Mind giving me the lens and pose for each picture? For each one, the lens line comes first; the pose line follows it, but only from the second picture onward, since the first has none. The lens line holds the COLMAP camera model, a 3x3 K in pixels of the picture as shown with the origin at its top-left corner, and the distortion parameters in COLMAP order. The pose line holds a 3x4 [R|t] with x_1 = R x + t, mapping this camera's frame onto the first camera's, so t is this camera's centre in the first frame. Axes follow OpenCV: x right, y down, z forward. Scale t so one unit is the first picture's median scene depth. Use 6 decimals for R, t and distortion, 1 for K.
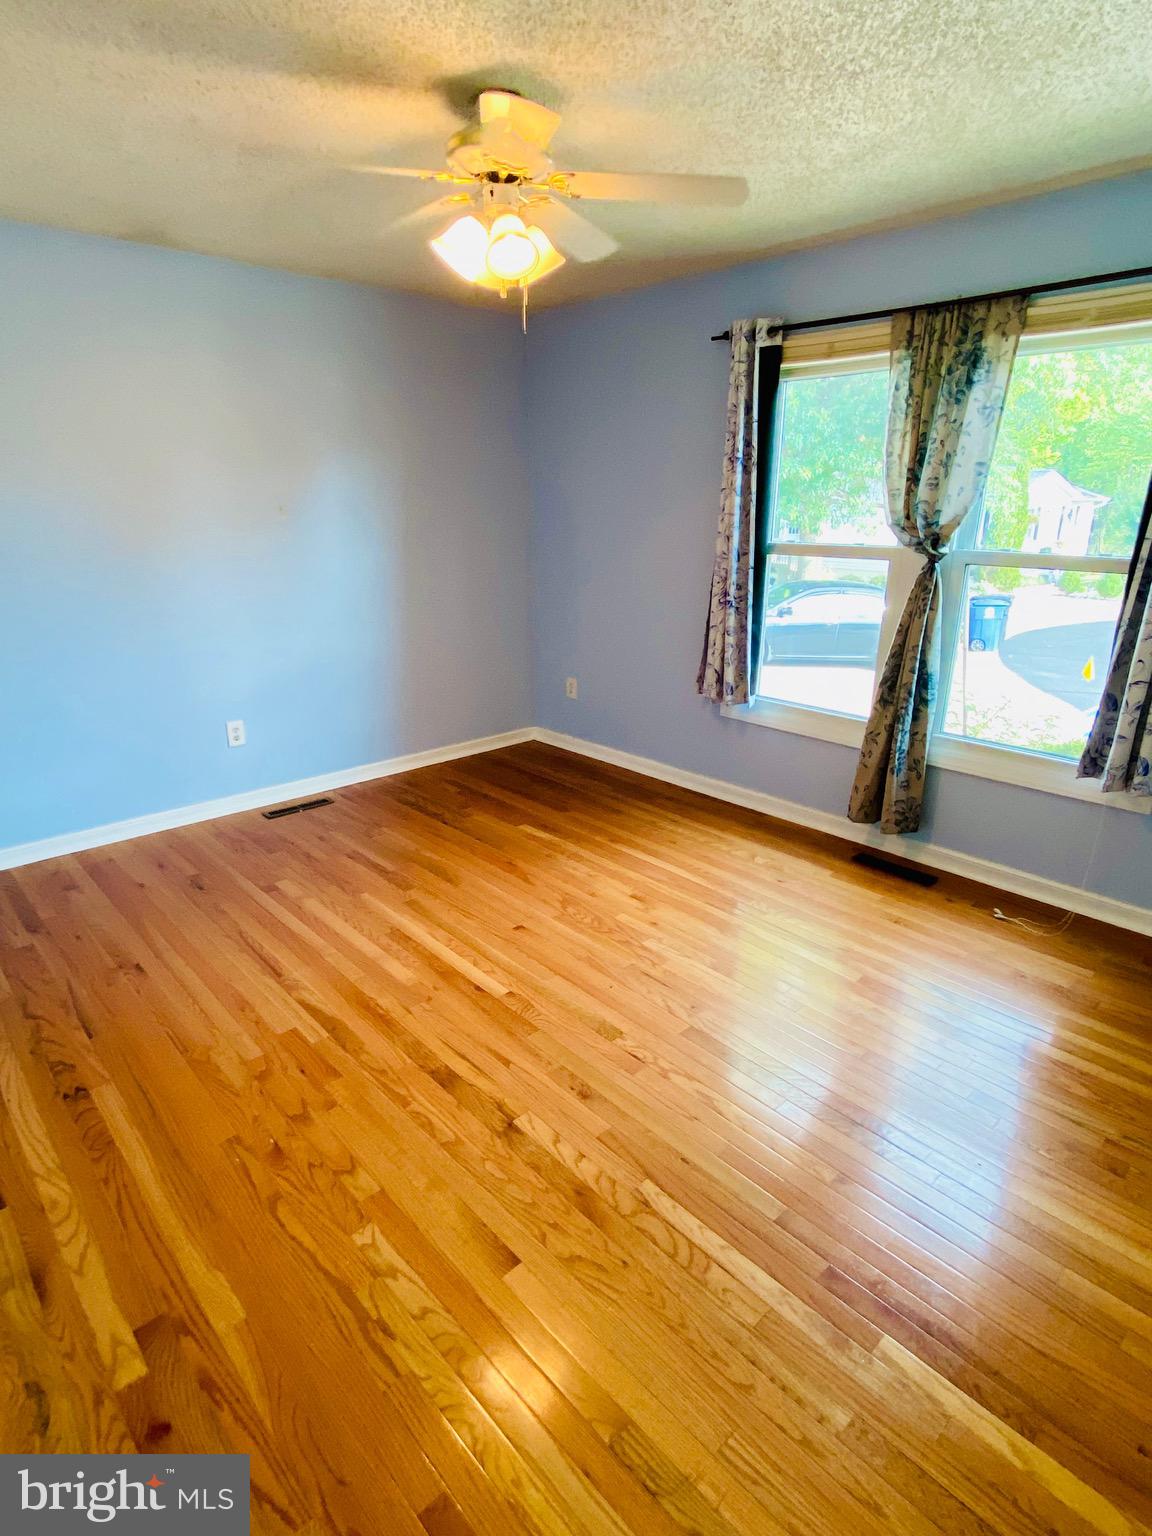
lens RADIAL K [[854.9, 0, 576.0], [0, 854.9, 768.0], [0, 0, 1]] dist [0.061785, -0.058639]
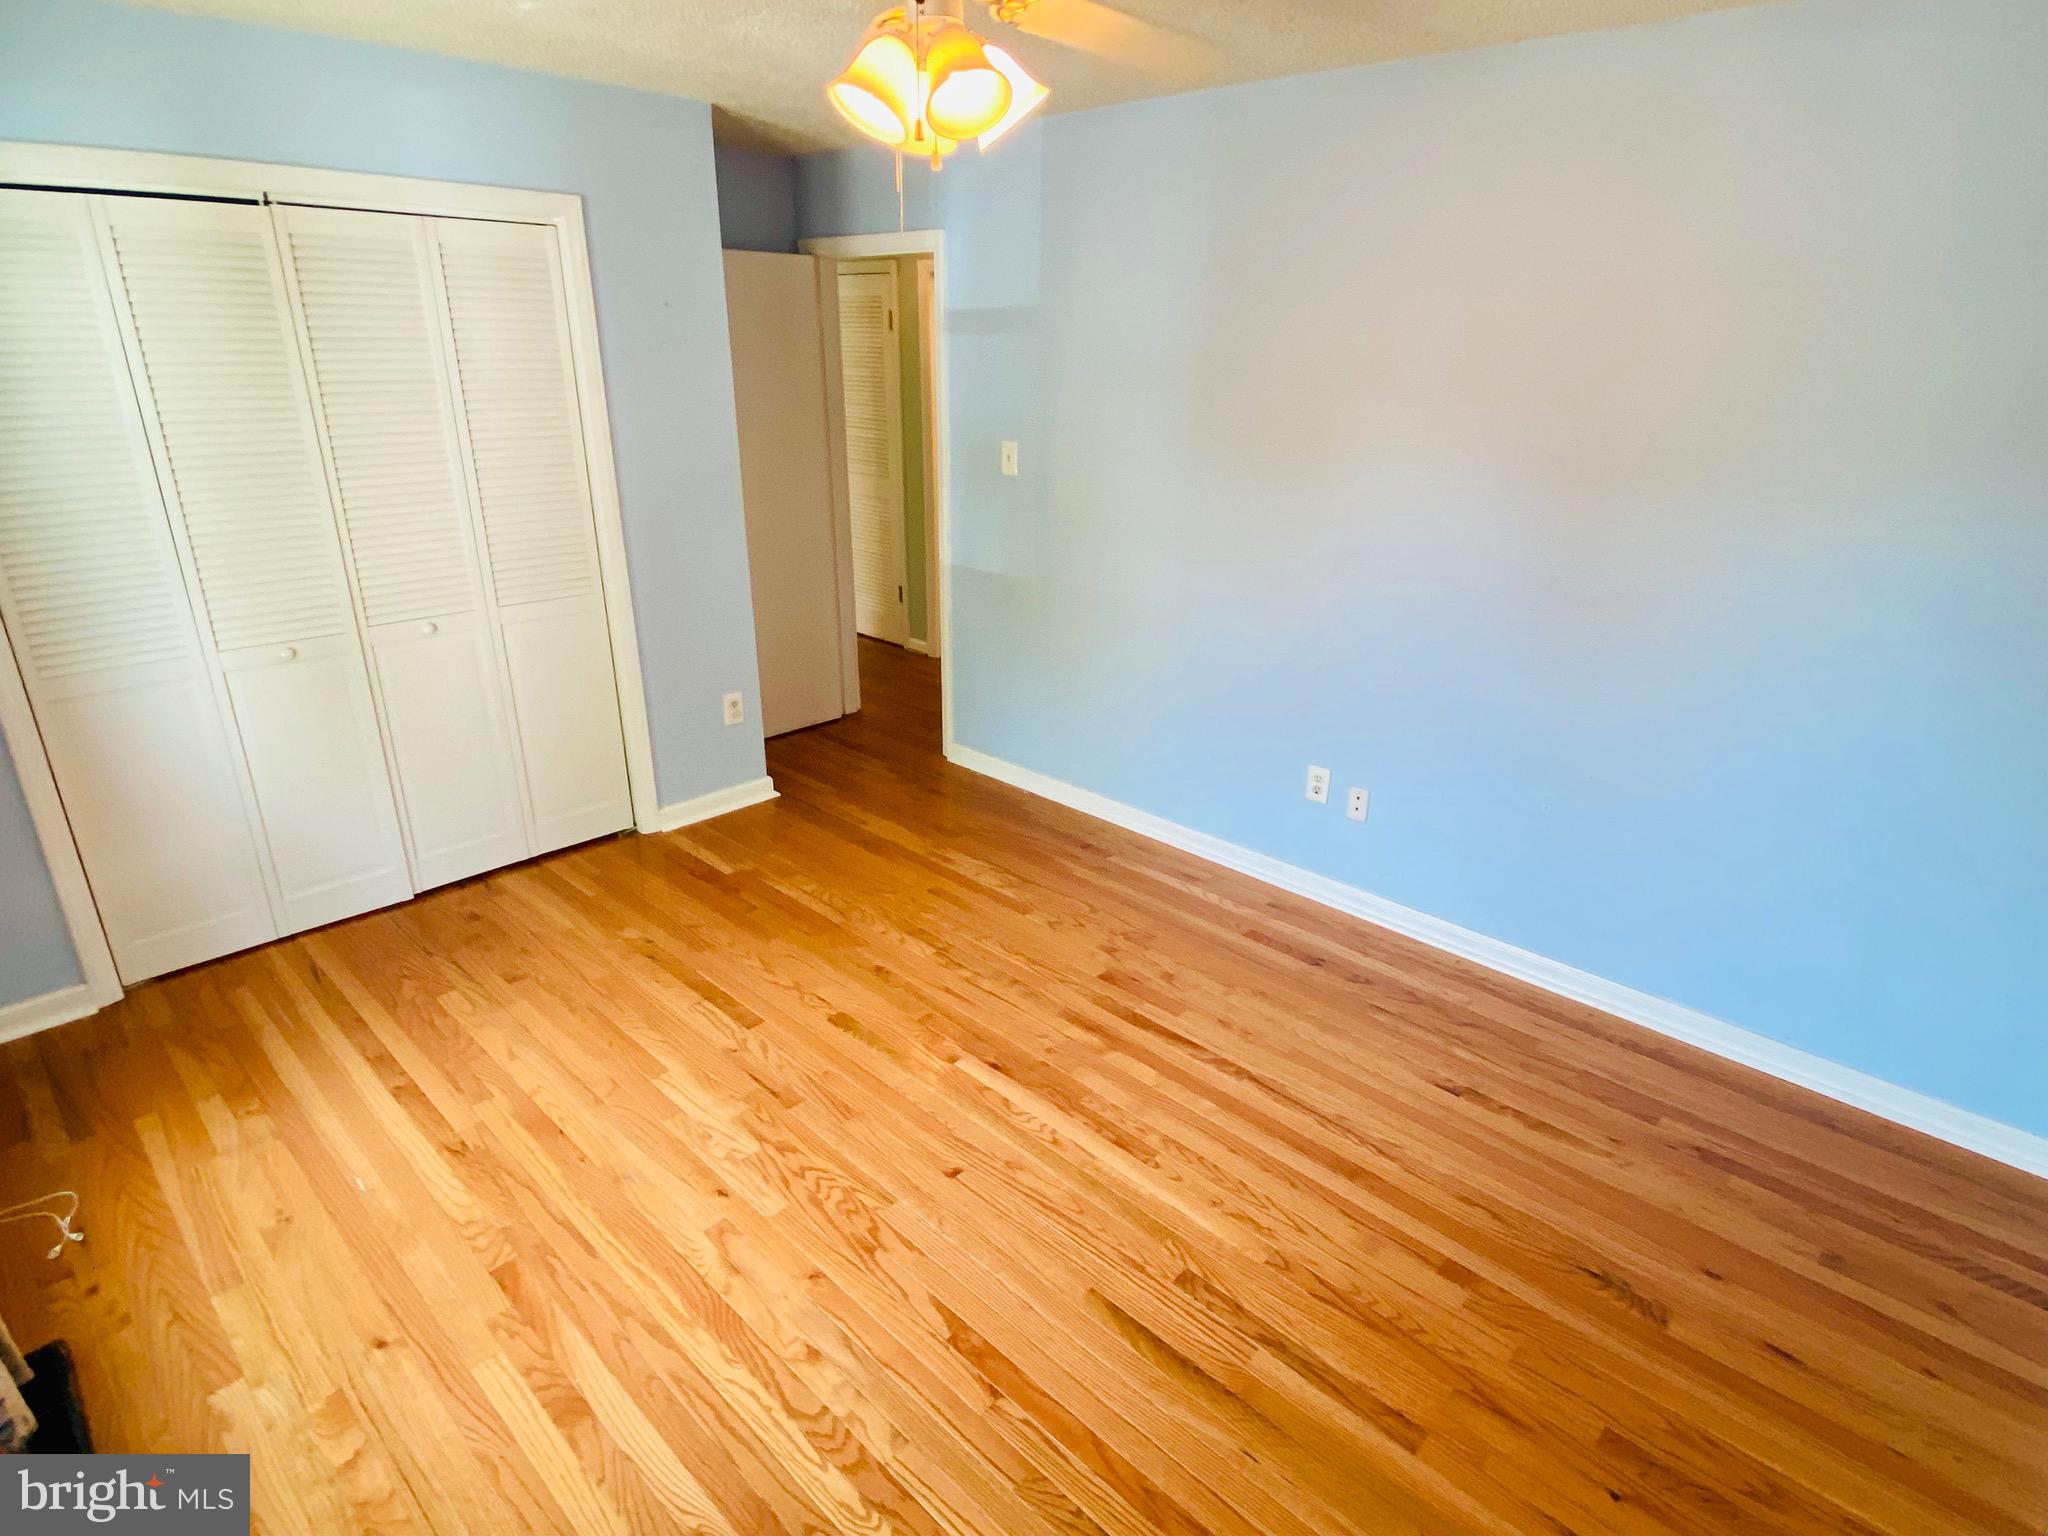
lens RADIAL K [[1139.9, 0, 1031.5], [0, 1139.9, 775.2], [0, 0, 1]] dist [0.061785, -0.058639]
pose [[-0.997722, 0.004043, -0.067336, -0.073678], [-0.038597, 0.784451, 0.618989, -0.594801], [0.055324, 0.620178, -0.782508, 1.592590]]
